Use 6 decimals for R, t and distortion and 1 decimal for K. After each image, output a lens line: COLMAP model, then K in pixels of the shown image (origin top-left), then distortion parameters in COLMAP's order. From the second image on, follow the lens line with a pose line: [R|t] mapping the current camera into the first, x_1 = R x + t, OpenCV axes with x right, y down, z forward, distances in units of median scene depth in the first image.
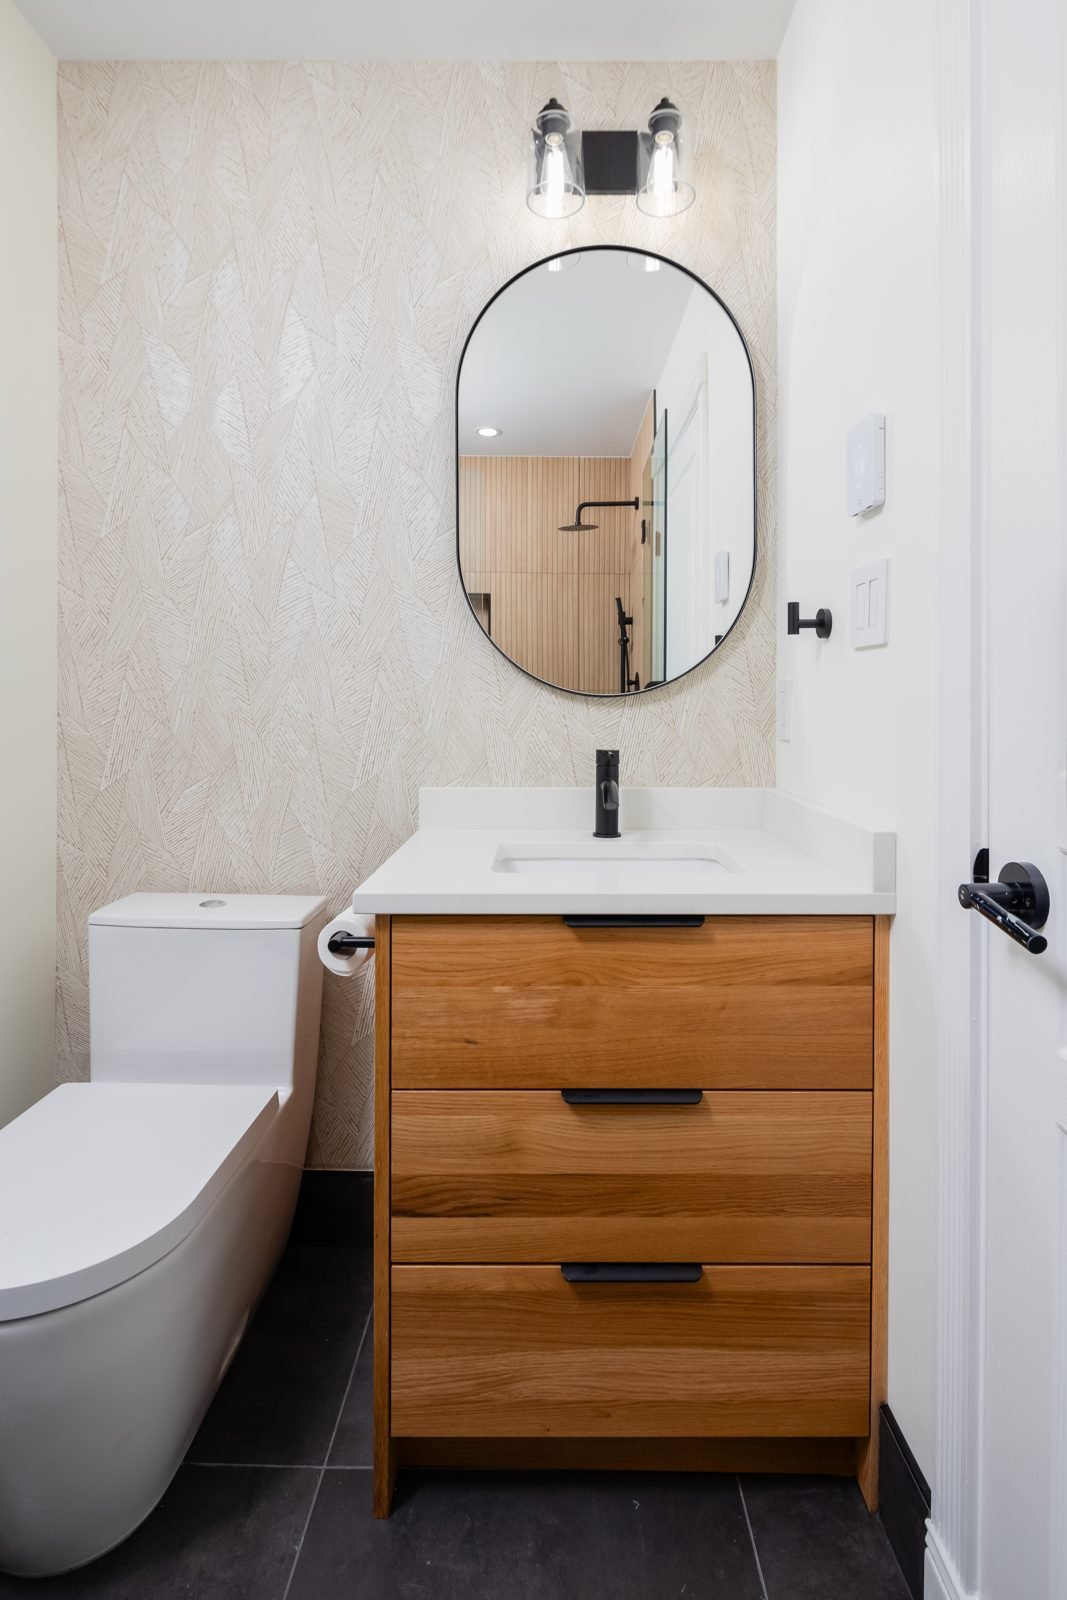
lens RADIAL K [[891.3, 0, 537.0], [0, 891.3, 711.3], [0, 0, 1]] dist [-0.000679, -0.002159]
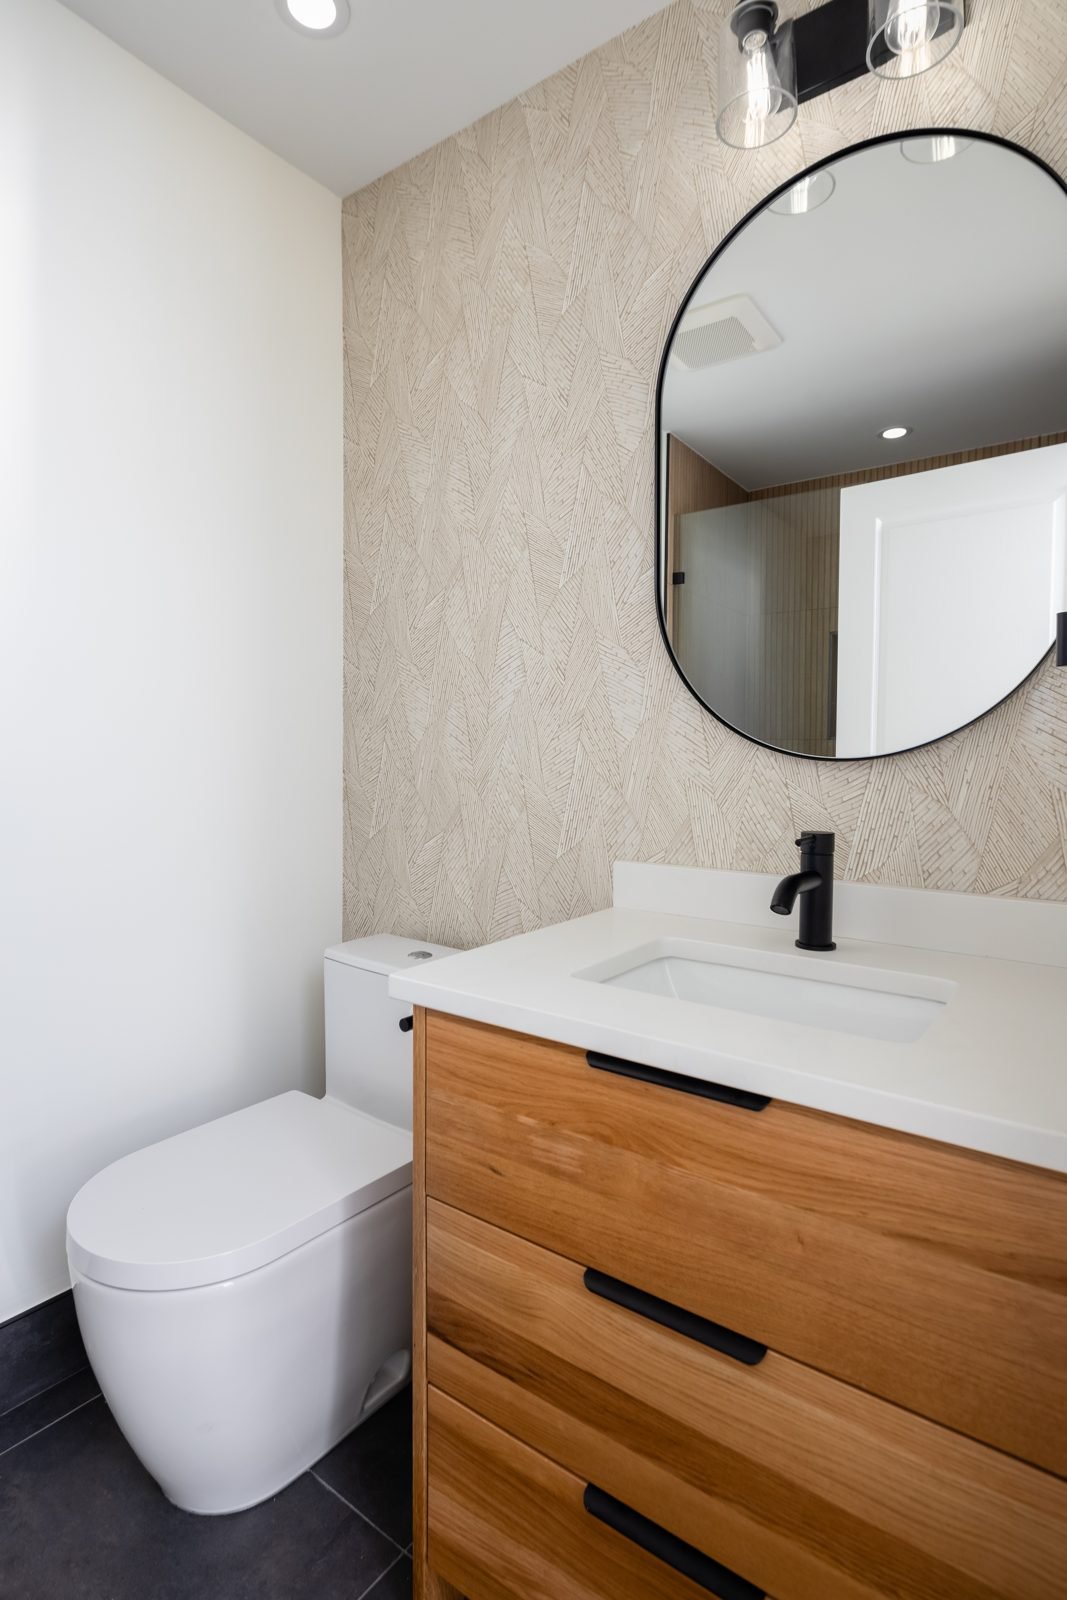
lens RADIAL K [[845.2, 0, 435.0], [0, 845.2, 773.7], [0, 0, 1]] dist [0.003661, -0.006021]
pose [[0.771998, 0.018448, -0.635357, 0.387649], [-0.005102, 0.999726, 0.022828, -0.028640], [0.635604, -0.014382, 0.771881, 0.339847]]
